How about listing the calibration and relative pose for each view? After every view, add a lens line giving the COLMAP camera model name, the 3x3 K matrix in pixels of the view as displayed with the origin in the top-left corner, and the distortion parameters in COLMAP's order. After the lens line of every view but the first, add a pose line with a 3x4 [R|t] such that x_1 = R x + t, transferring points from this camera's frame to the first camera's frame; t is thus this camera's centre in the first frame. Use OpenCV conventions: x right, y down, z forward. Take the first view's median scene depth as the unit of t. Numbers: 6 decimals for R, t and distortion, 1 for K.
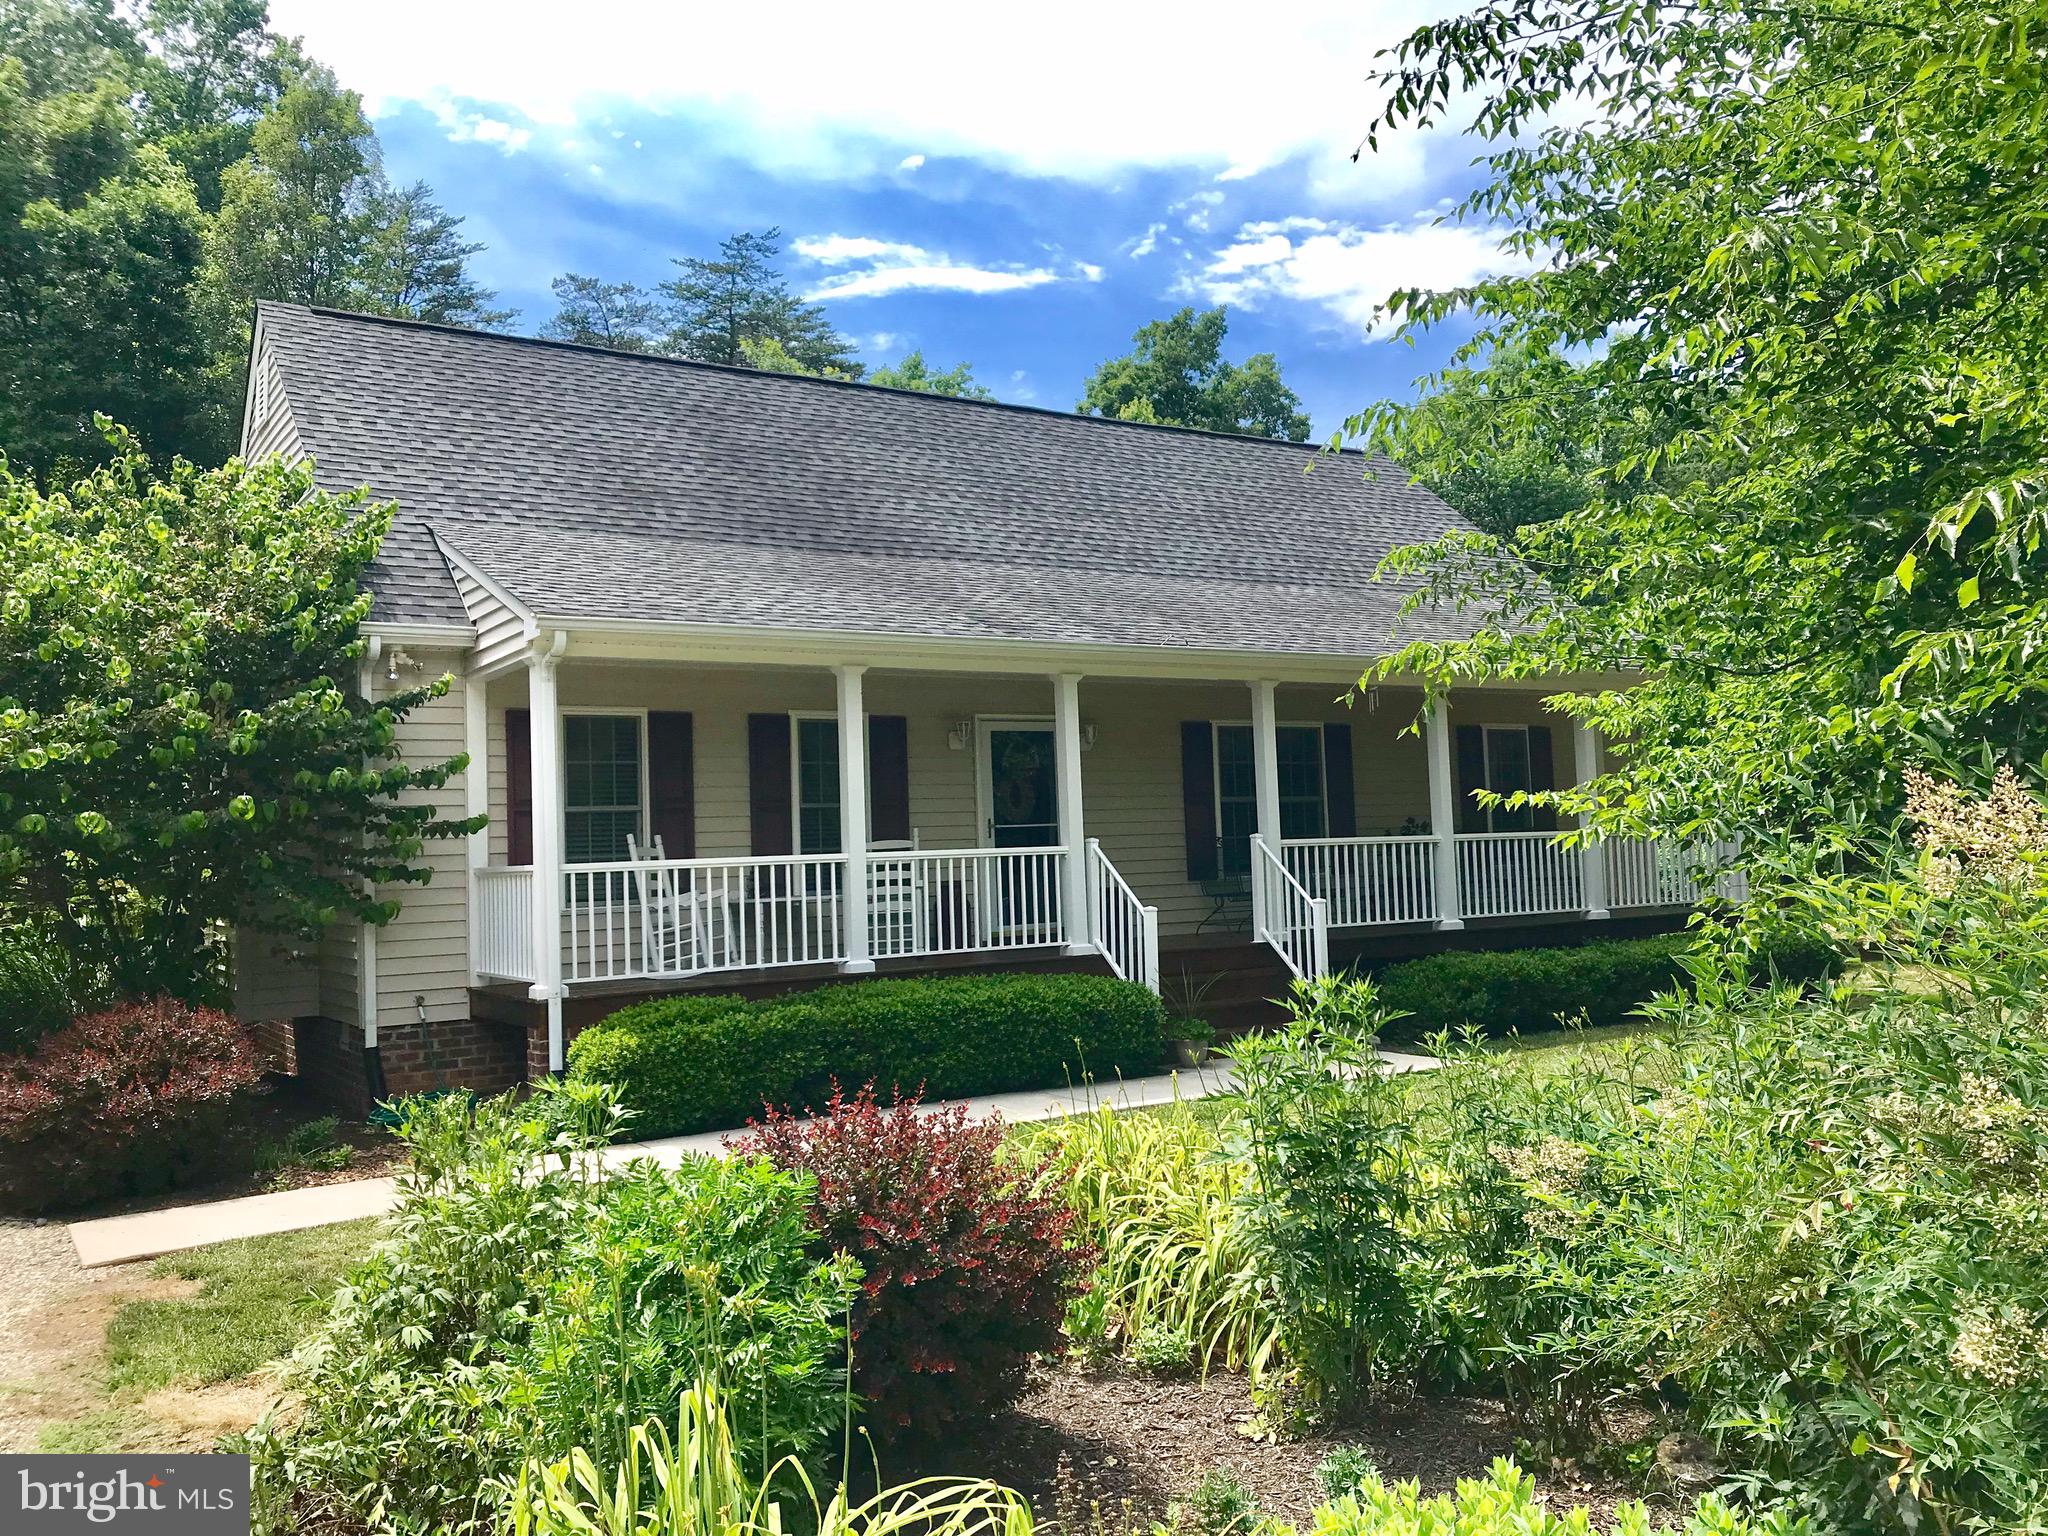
lens RADIAL K [[1665.7, 0, 1023.7], [0, 1665.7, 831.6], [0, 0, 1]] dist [0.034098, -0.003955]
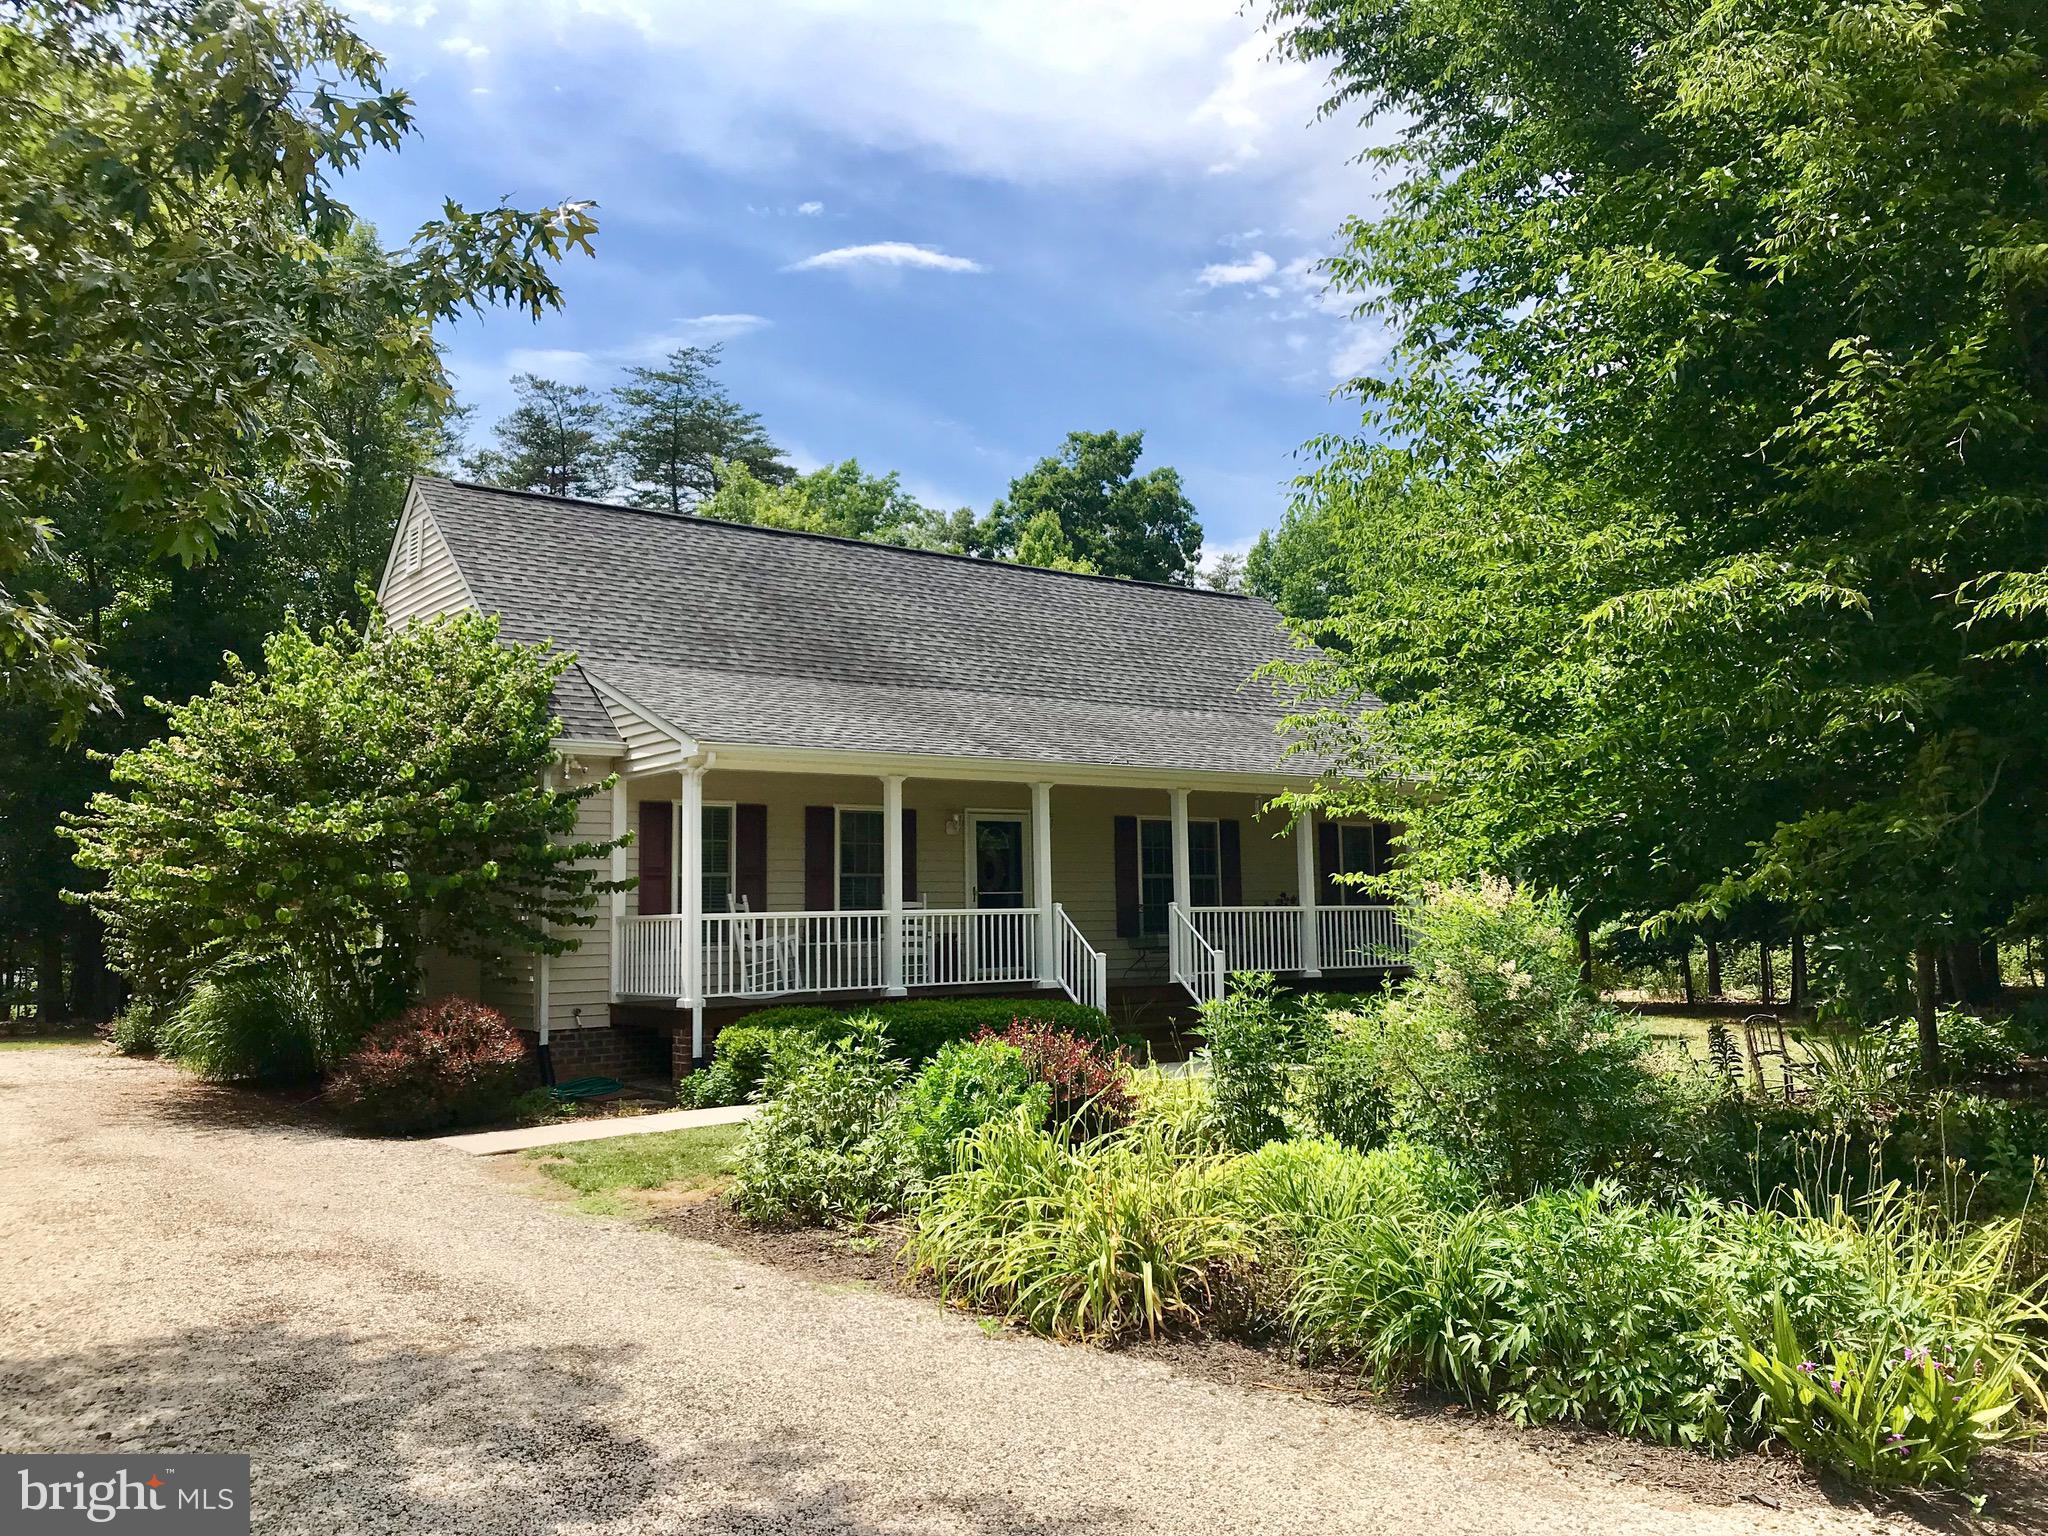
lens RADIAL K [[1687.7, 0, 1045.0], [0, 1687.7, 760.9], [0, 0, 1]] dist [0.048164, -0.051980]
pose [[0.995959, 0.025898, 0.085997, -0.089295], [-0.018744, 0.996375, -0.082982, 0.003202], [-0.087835, 0.081035, 0.992834, -0.379264]]
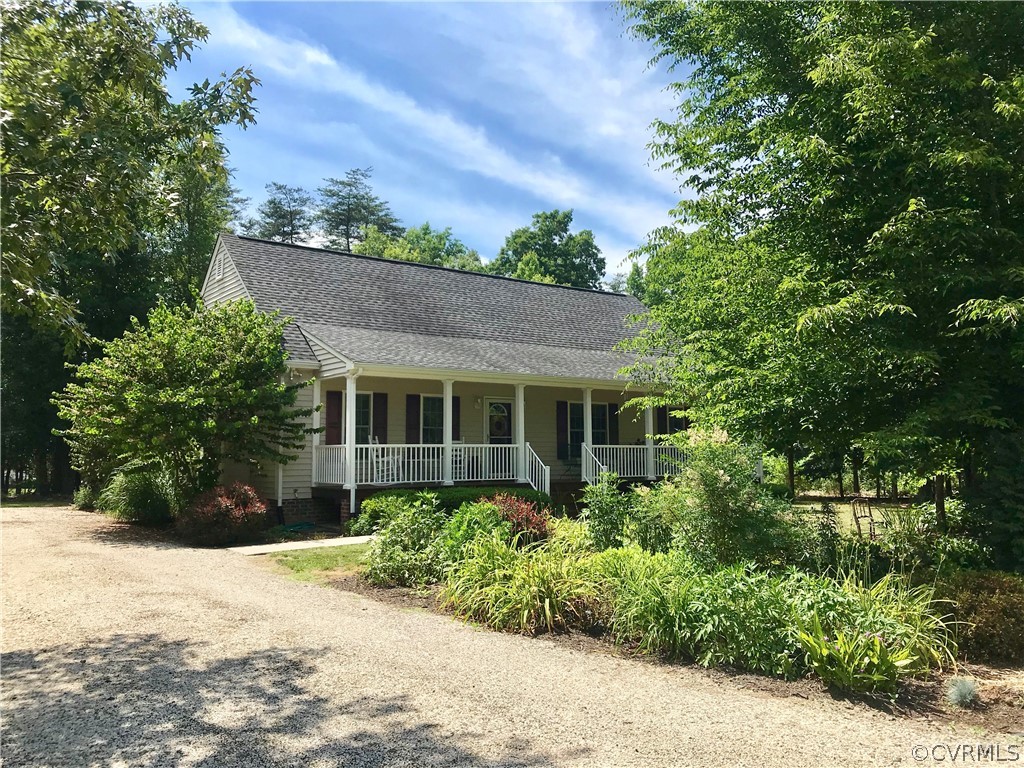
lens RADIAL K [[841.3, 0, 523.2], [0, 841.3, 387.1], [0, 0, 1]] dist [0.063598, -0.084574]
pose [[0.996484, 0.036203, 0.075558, -0.075438], [-0.031055, 0.997186, -0.068226, 0.008743], [-0.077816, 0.065640, 0.994805, -0.428489]]
